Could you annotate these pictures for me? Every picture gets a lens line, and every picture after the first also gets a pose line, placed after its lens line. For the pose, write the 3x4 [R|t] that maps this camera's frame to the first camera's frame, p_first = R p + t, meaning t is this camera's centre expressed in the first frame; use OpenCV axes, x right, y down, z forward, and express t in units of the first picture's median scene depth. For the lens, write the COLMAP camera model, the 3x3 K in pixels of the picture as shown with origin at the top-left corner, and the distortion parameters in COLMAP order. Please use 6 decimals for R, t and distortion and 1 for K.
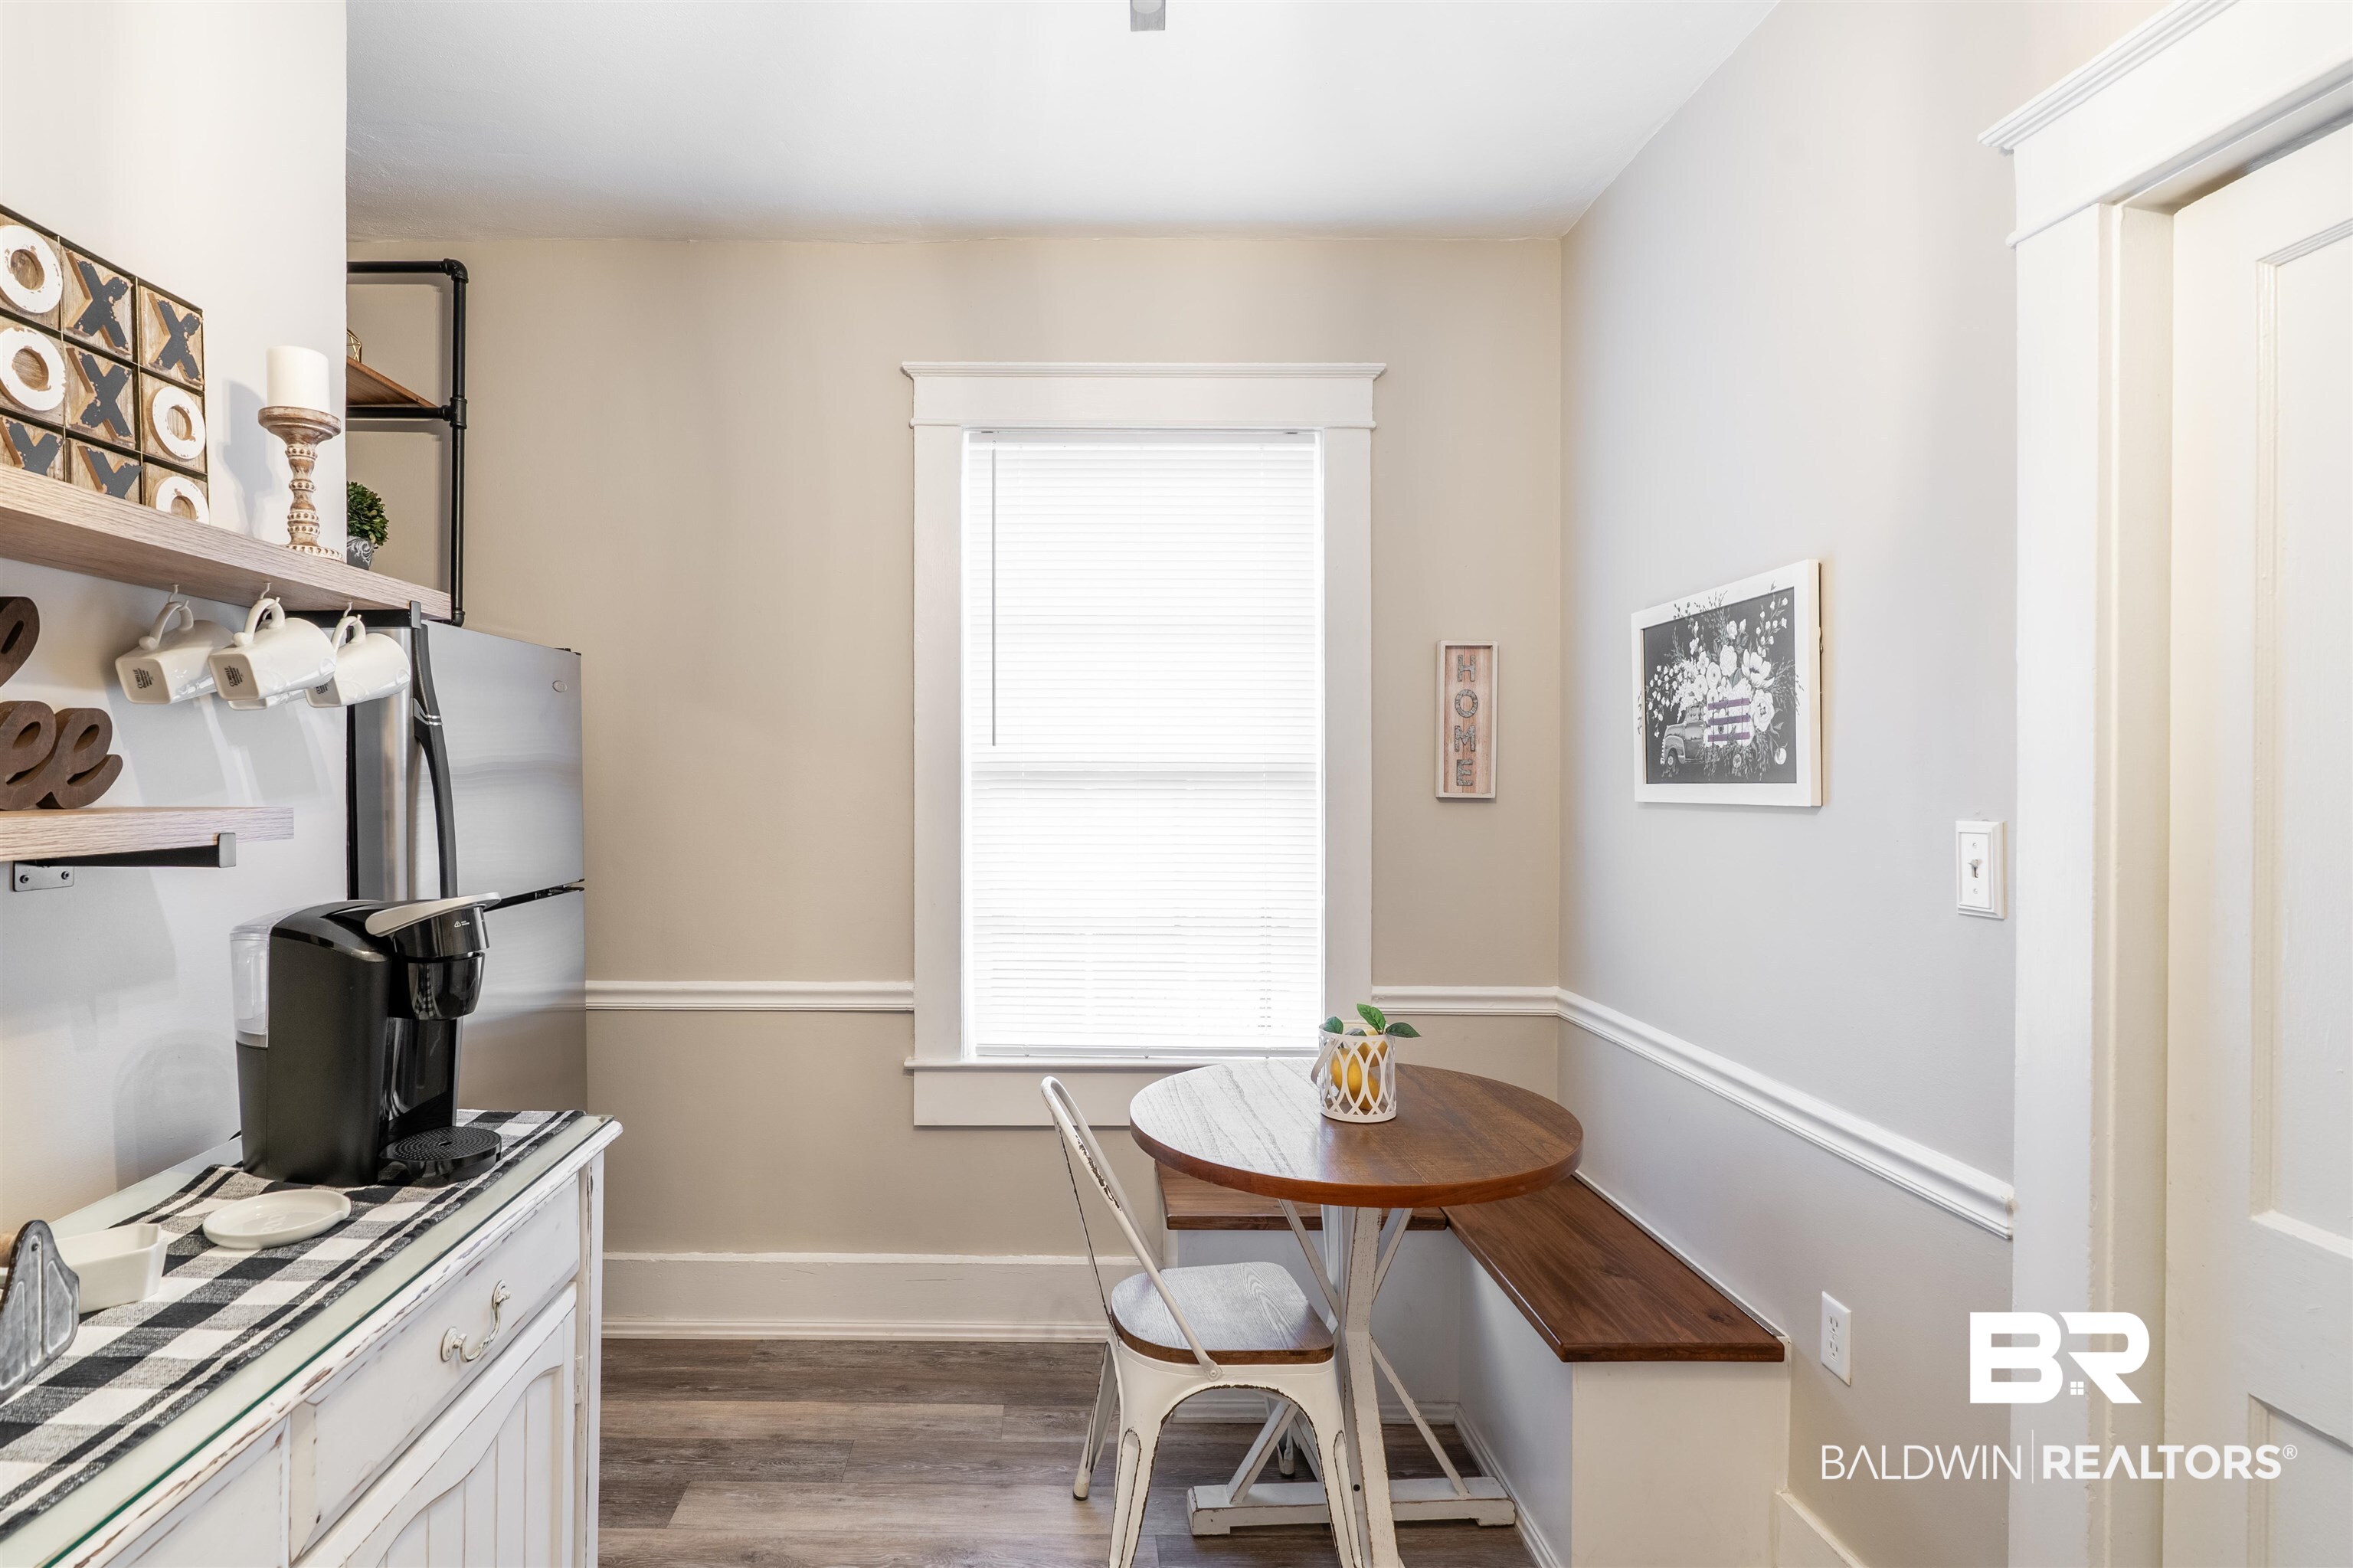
lens RADIAL K [[1108.6, 0, 1168.3], [0, 1108.6, 781.7], [0, 0, 1]] dist [-0.011841, 0.004210]
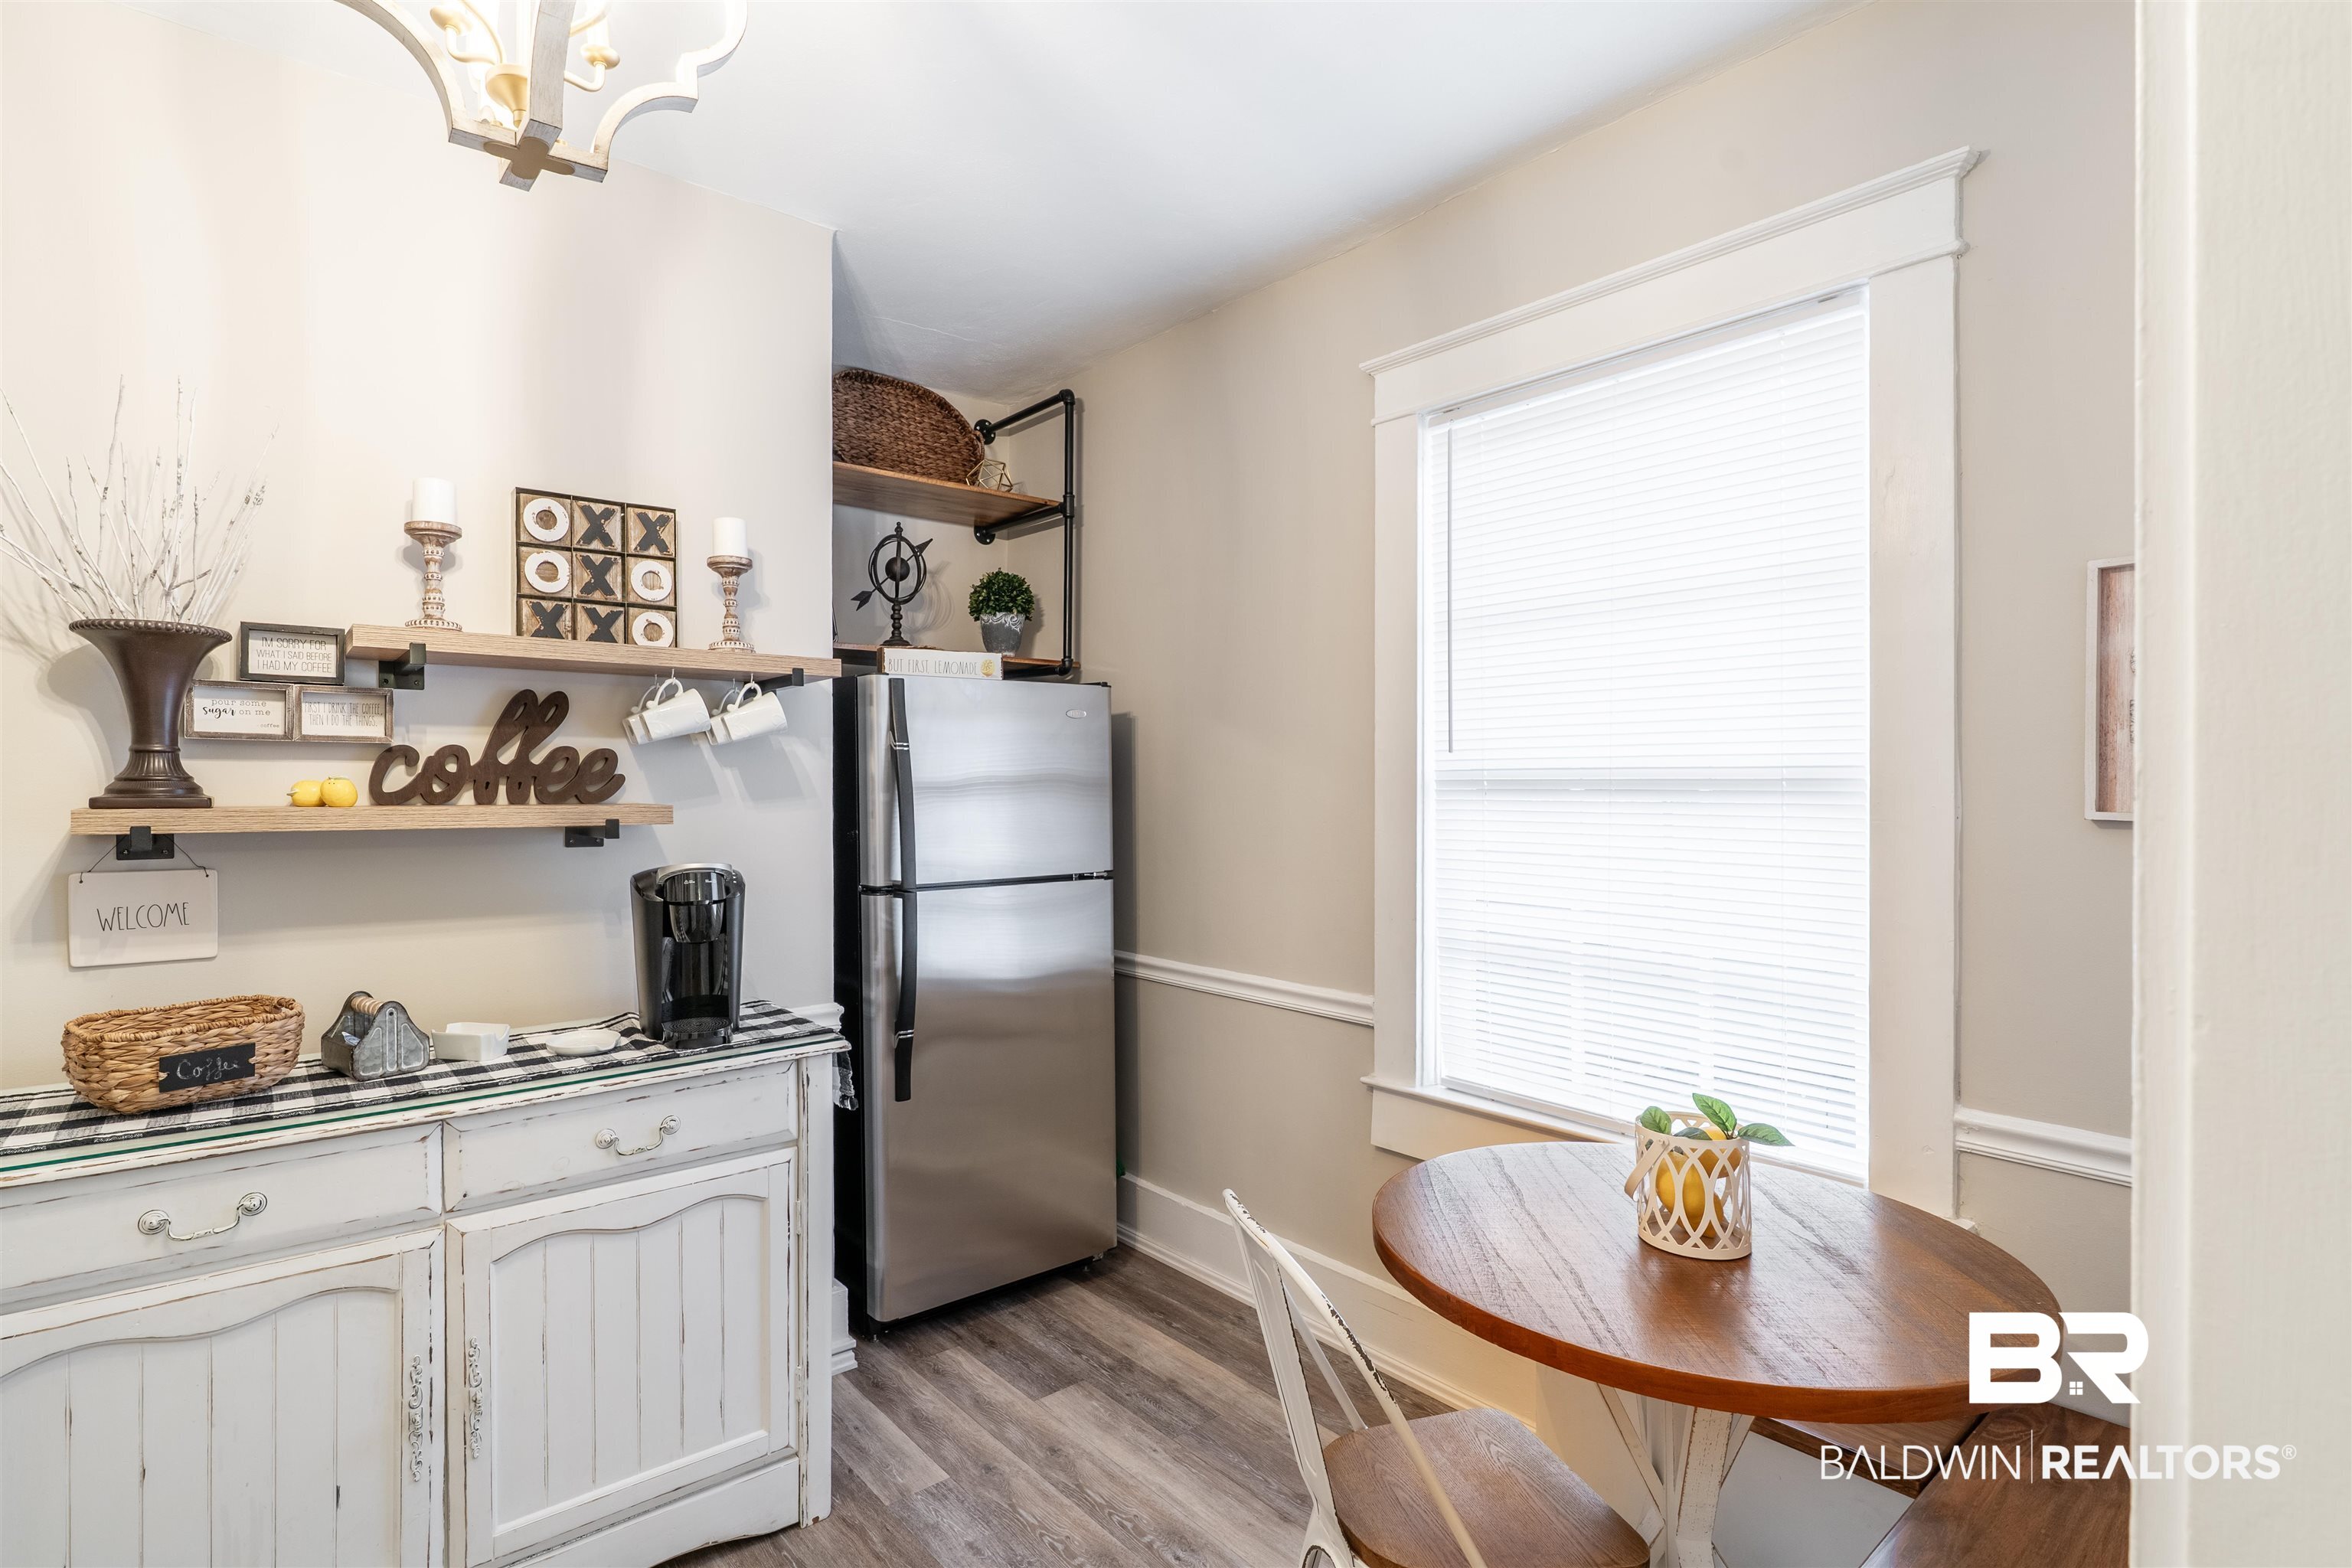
lens RADIAL K [[1132.4, 0, 1115.7], [0, 1132.4, 790.7], [0, 0, 1]] dist [-0.009134, -0.000636]
pose [[0.630877, -0.000109, -0.775883, 0.516281], [-0.001734, 0.999997, -0.001550, 0.001846], [0.775881, 0.002323, 0.630875, 0.252039]]
